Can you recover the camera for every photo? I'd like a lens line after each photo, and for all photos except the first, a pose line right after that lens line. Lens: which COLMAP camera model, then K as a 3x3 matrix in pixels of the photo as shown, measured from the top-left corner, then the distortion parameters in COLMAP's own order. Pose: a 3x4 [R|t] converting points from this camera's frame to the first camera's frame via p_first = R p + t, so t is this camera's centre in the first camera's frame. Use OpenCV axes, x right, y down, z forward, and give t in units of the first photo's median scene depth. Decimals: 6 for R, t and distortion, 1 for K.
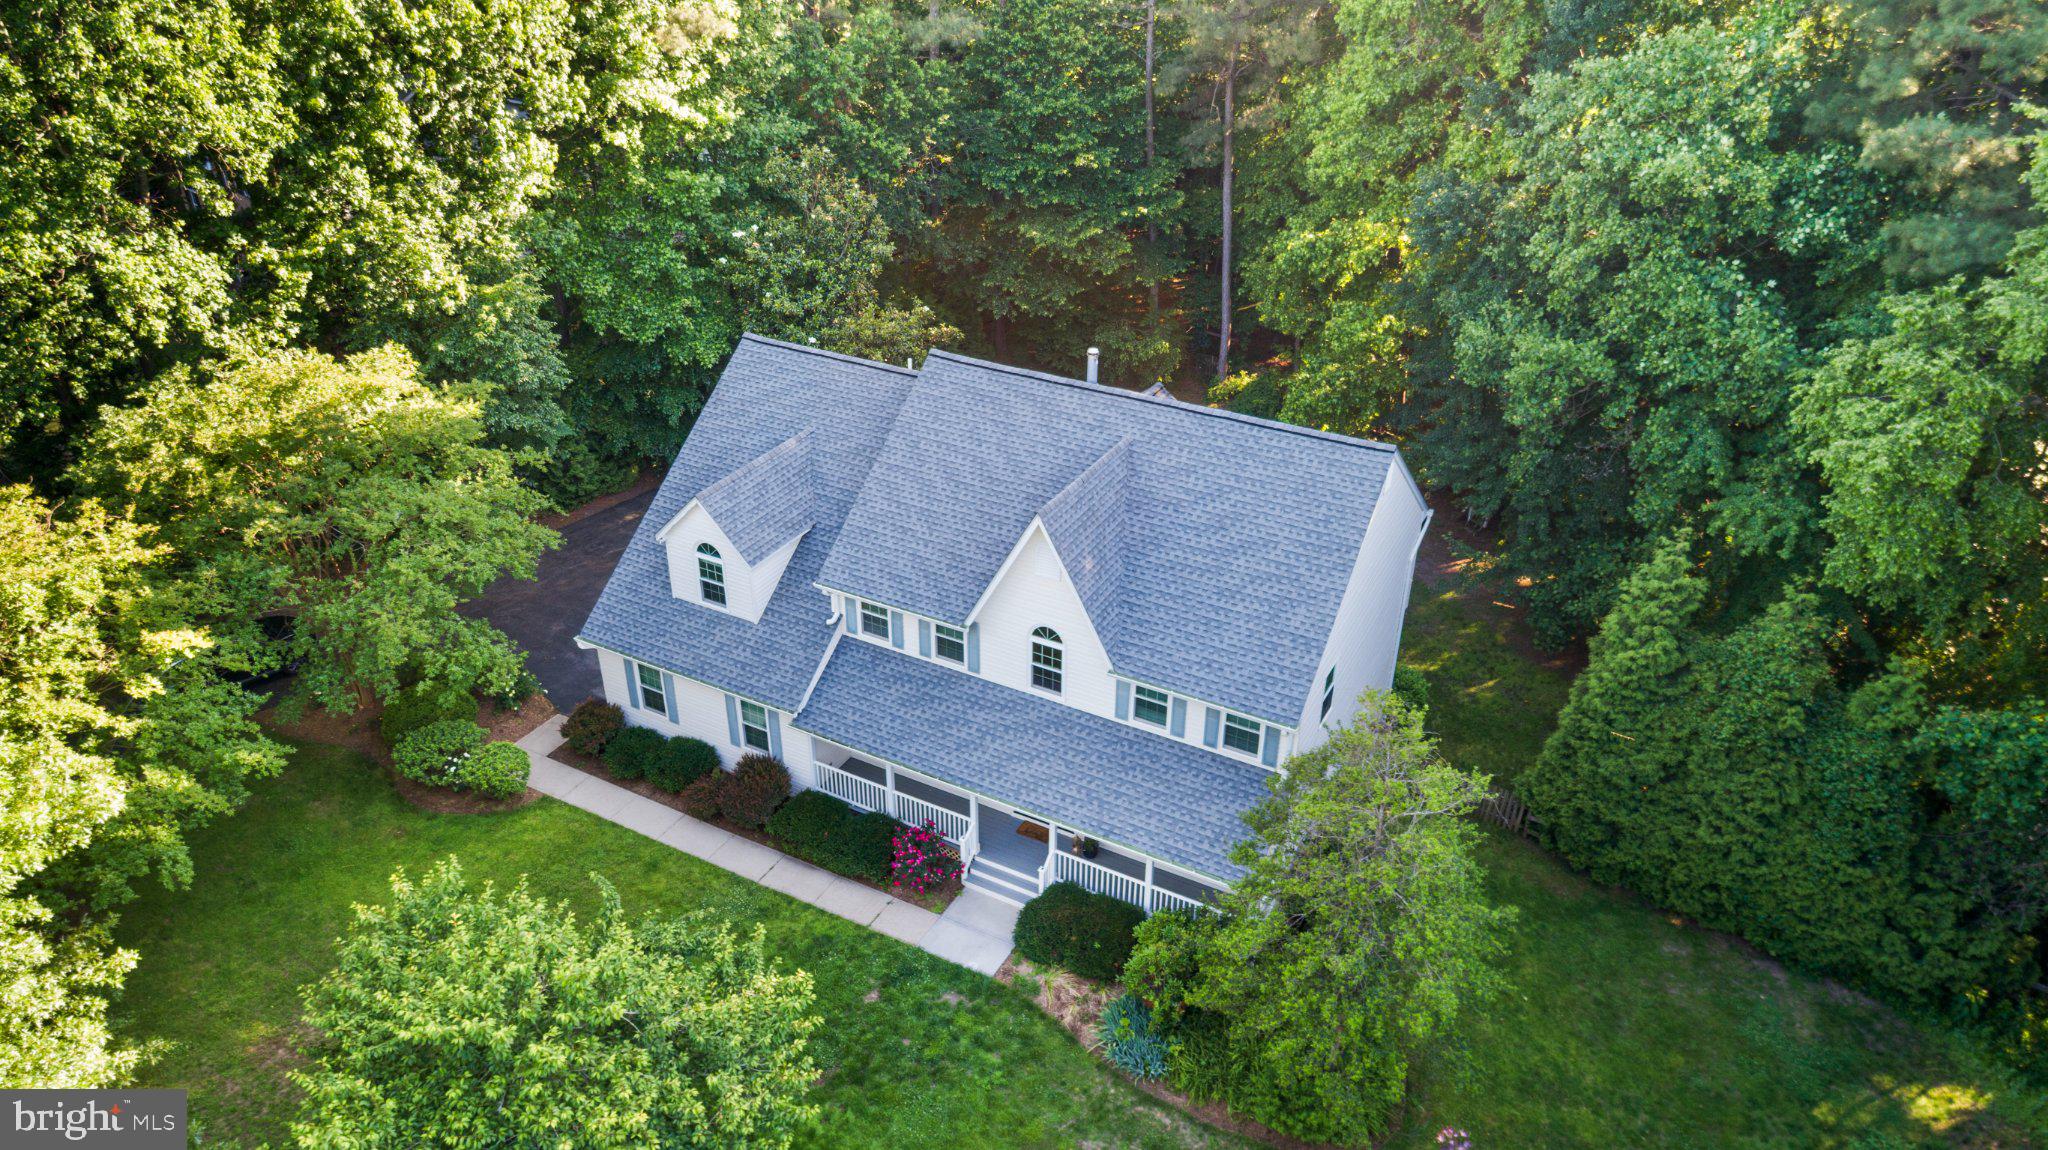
lens RADIAL K [[1377.6, 0, 1020.4], [0, 1377.6, 574.6], [0, 0, 1]] dist [-0.010985, -0.002004]
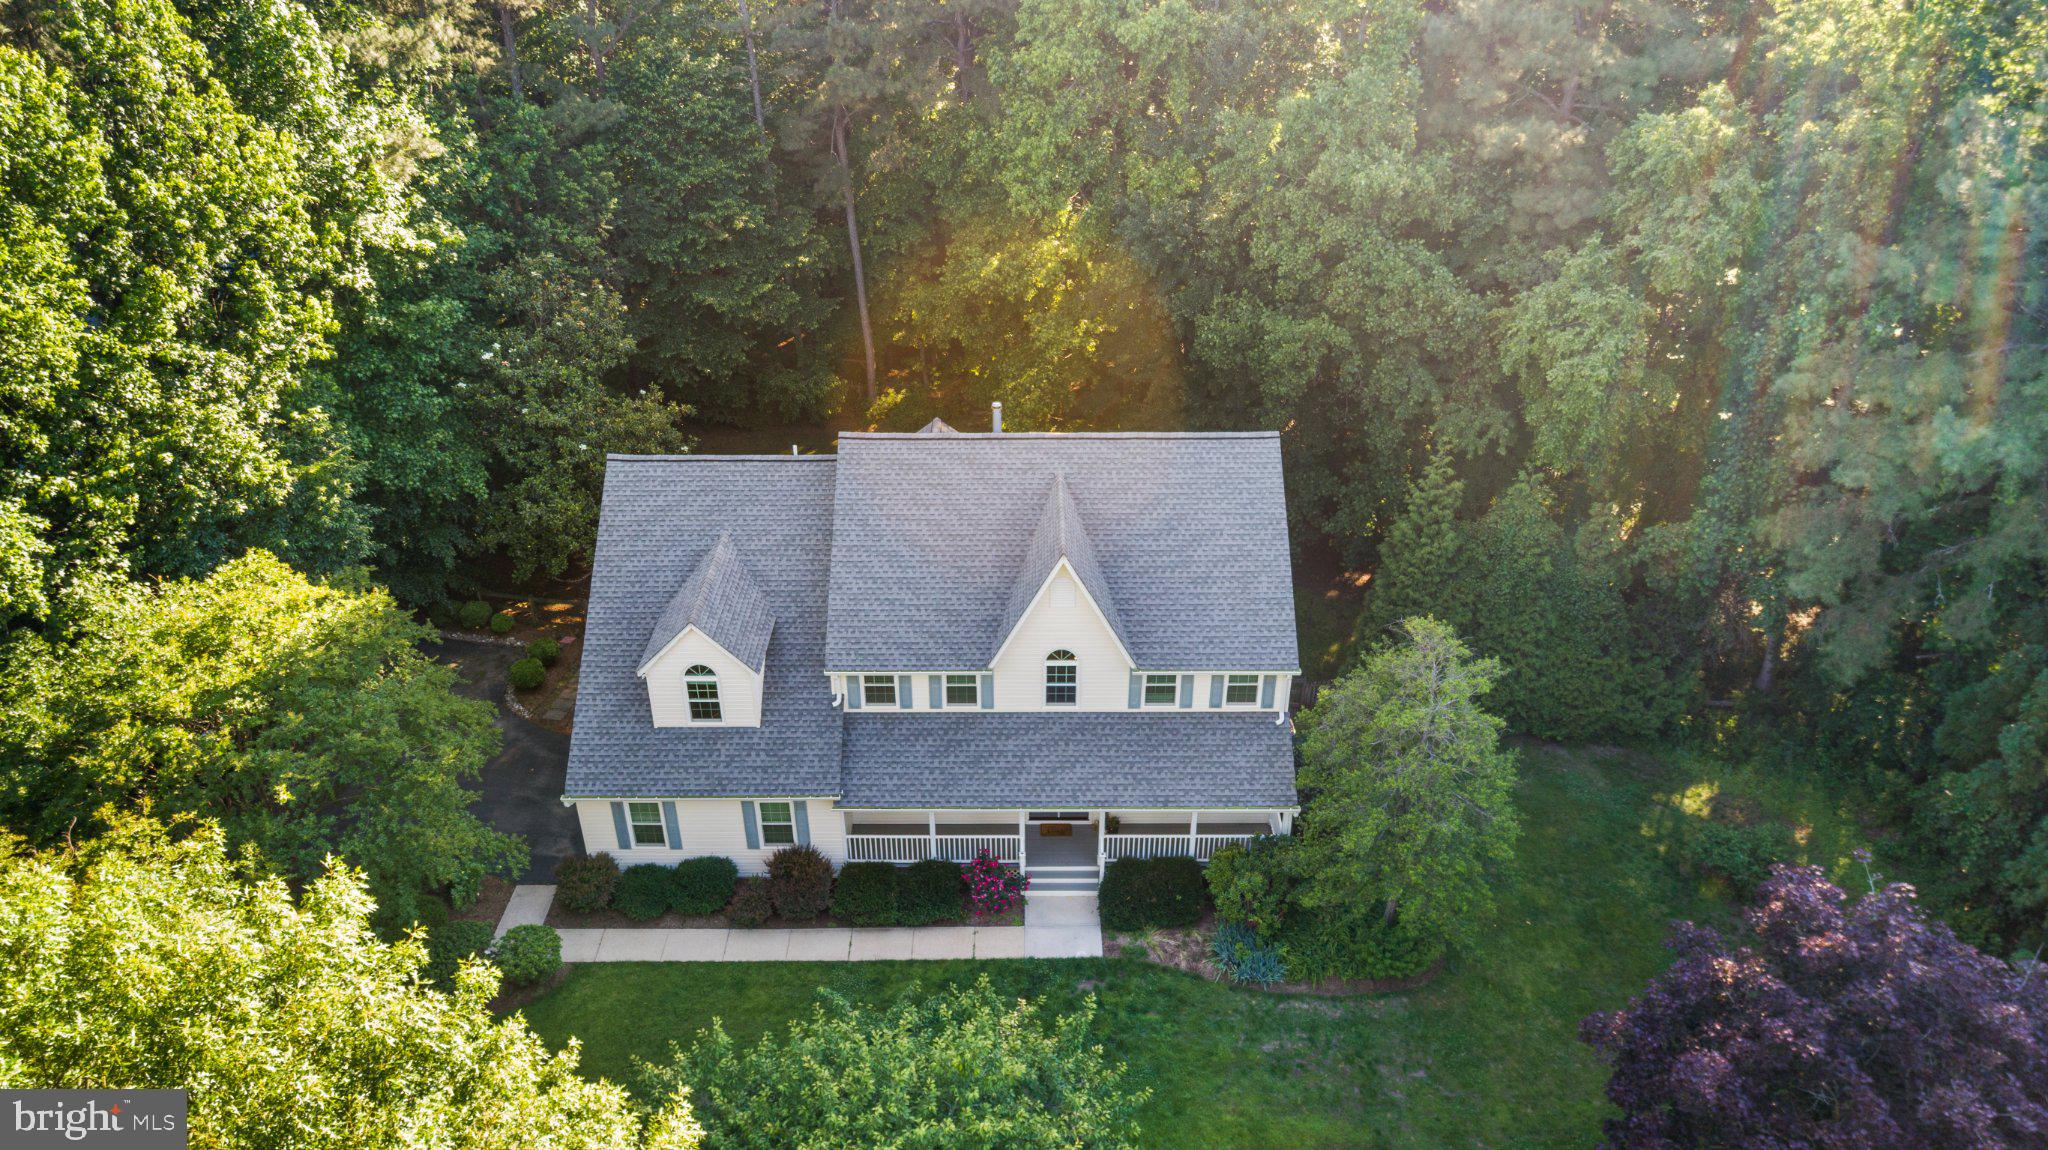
lens RADIAL K [[1377.6, 0, 1017.6], [0, 1377.6, 576.4], [0, 0, 1]] dist [-0.010985, -0.002004]
pose [[0.876638, -0.250303, 0.410918, -0.421439], [0.246863, 0.967039, 0.062405, -0.090862], [-0.412994, 0.046734, 0.909534, -0.022357]]
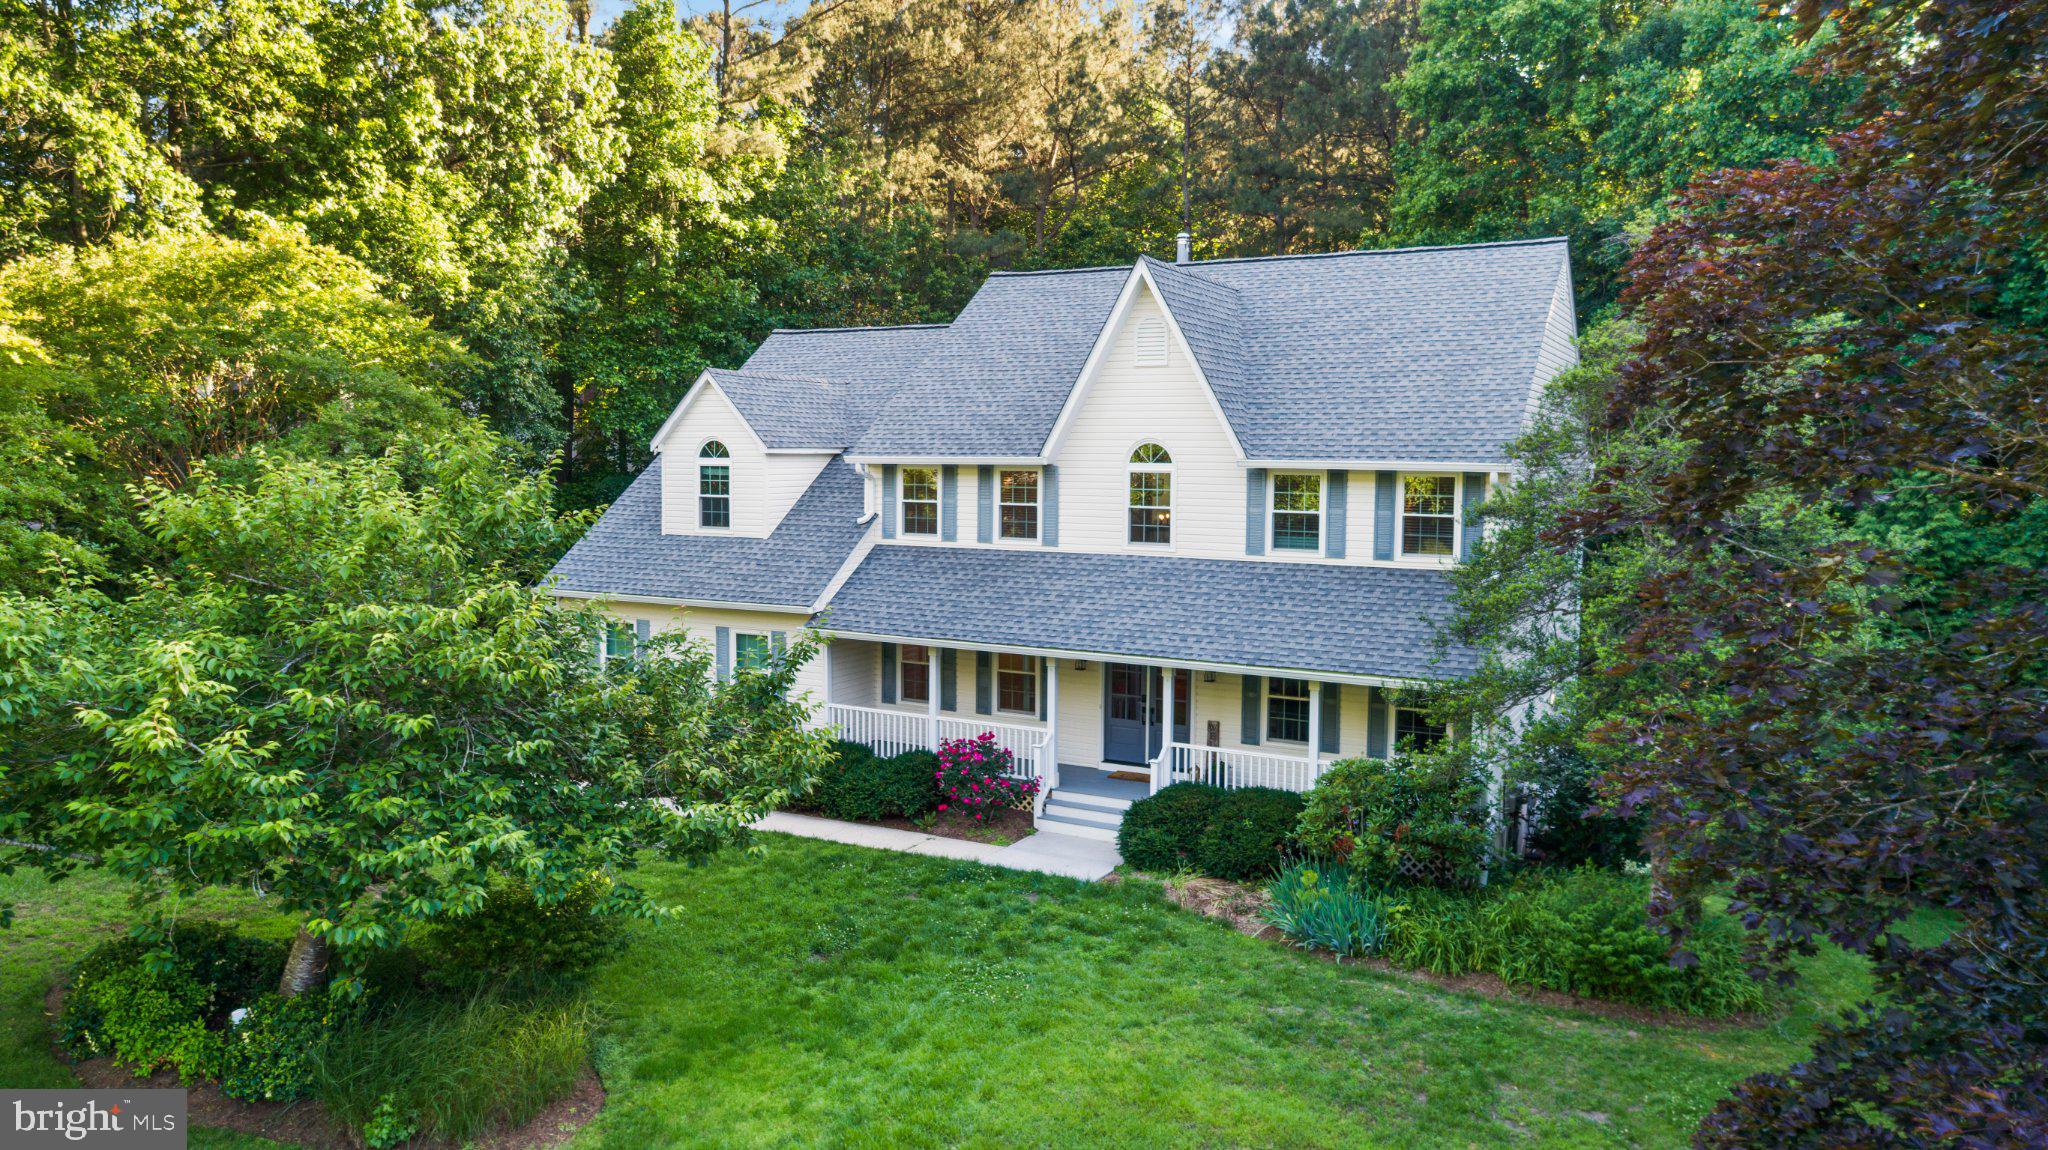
lens RADIAL K [[1377.6, 0, 1008.8], [0, 1377.6, 573.2], [0, 0, 1]] dist [-0.010985, -0.002004]
pose [[0.999972, 0.003850, -0.006451, -0.049132], [-0.006244, 0.903382, -0.428790, 0.392067], [0.004177, 0.428819, 0.903381, 0.304600]]
